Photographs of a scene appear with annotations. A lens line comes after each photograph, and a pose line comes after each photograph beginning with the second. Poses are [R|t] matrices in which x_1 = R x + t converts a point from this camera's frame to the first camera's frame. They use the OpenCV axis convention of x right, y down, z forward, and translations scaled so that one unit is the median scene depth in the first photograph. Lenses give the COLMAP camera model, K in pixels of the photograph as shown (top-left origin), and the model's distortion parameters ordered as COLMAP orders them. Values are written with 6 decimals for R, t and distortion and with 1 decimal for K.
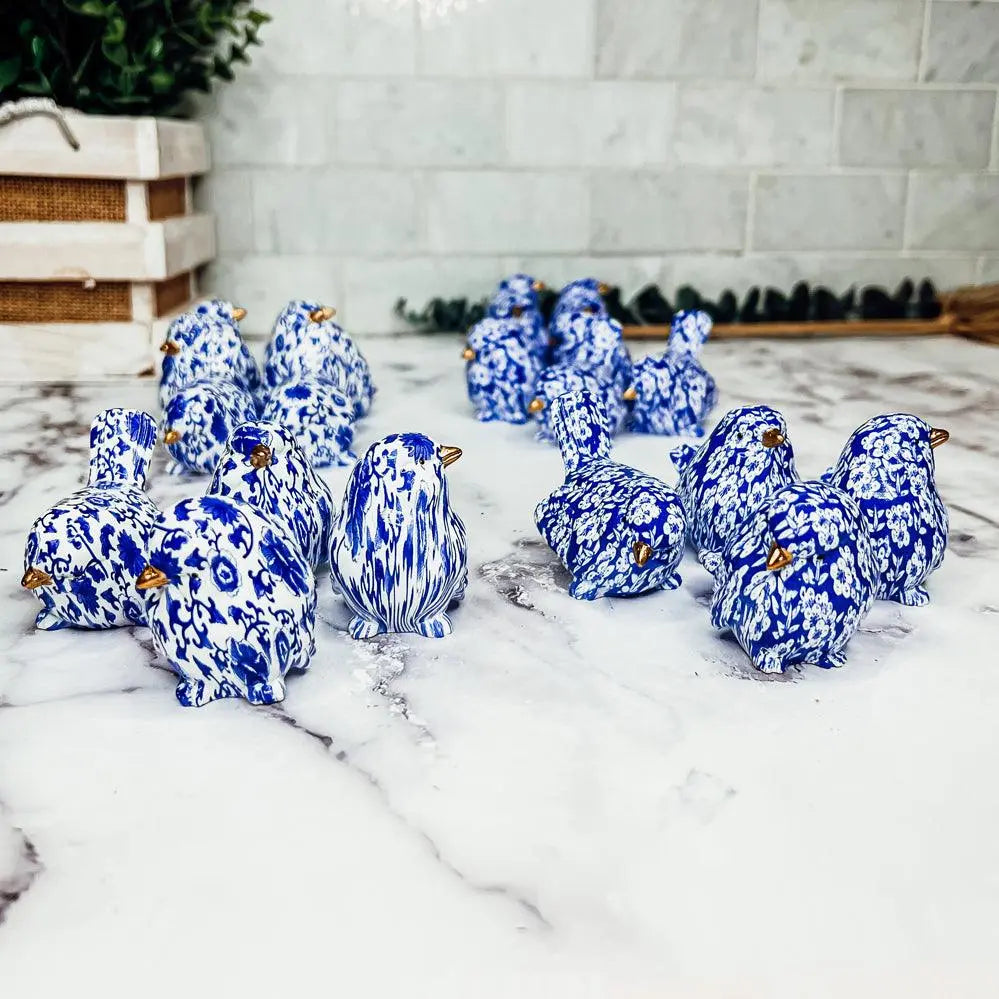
lens RADIAL K [[1133.0, 0, 504.8], [0, 1133.0, 453.7], [0, 0, 1]] dist [0.180107, -0.668655]
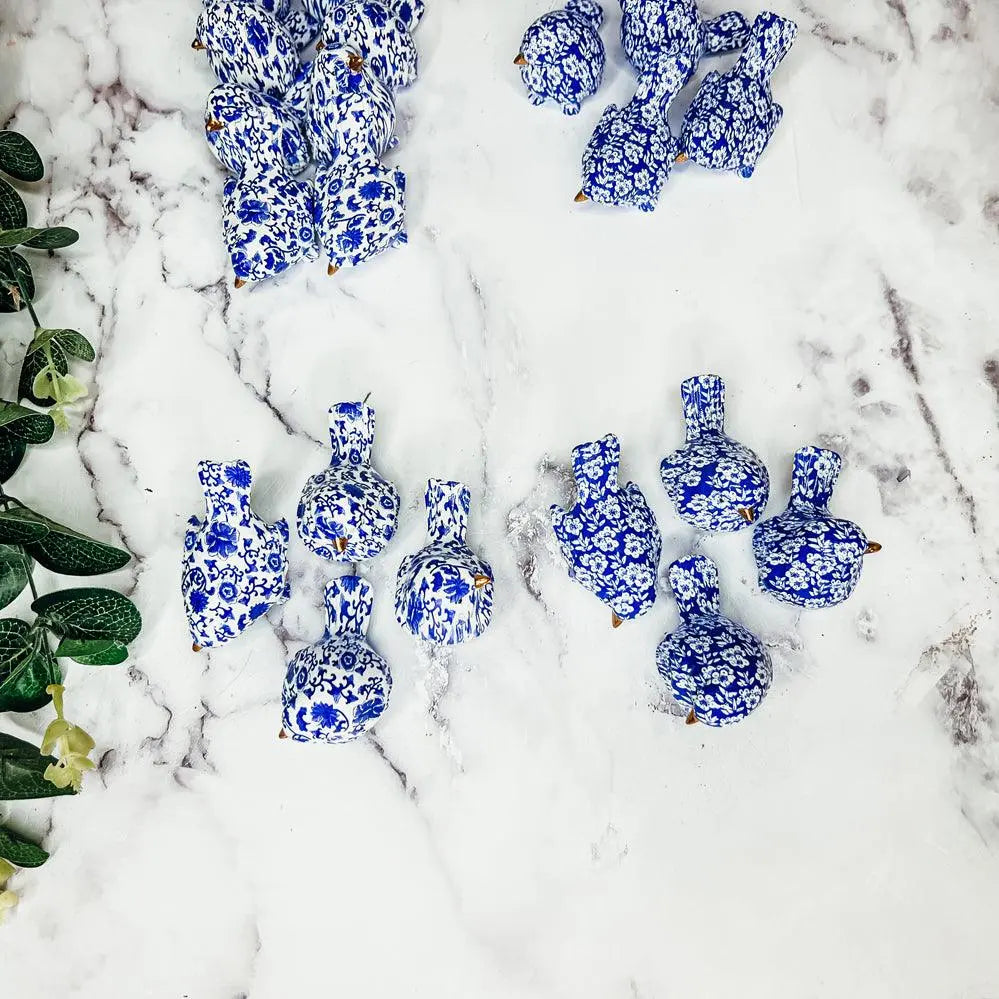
lens RADIAL K [[1041.8, 0, 499.6], [0, 1041.8, 486.6], [0, 0, 1]] dist [0.169411, -0.568229]
pose [[0.996792, 0.079260, -0.011078, -0.023180], [-0.032564, 0.528130, 0.848539, -1.103008], [0.073106, -0.845457, 0.529017, 0.451943]]
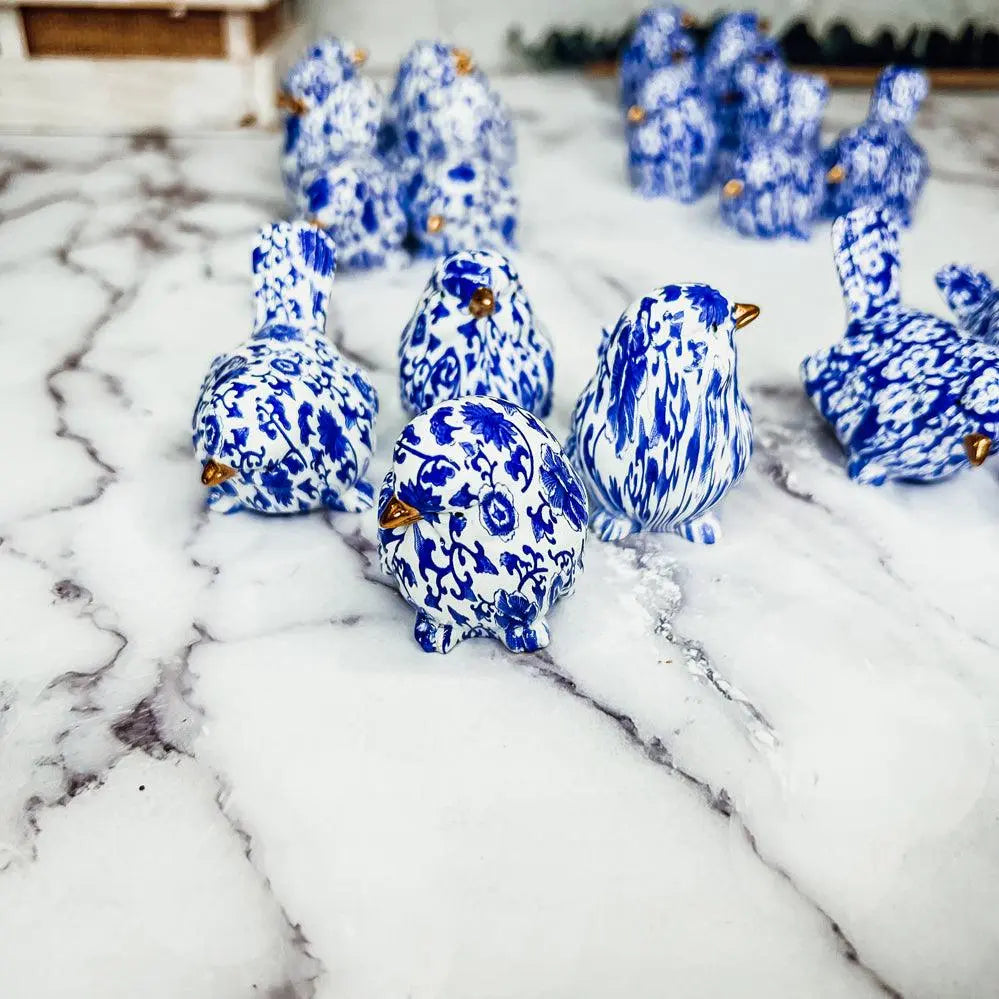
lens RADIAL K [[1041.8, 0, 499.6], [0, 1041.8, 486.6], [0, 0, 1]] dist [0.169411, -0.568229]
pose [[0.999330, 0.032858, -0.016092, -0.195608], [-0.026681, 0.955437, 0.293987, -0.090897], [0.025034, -0.293361, 0.955674, 0.303684]]
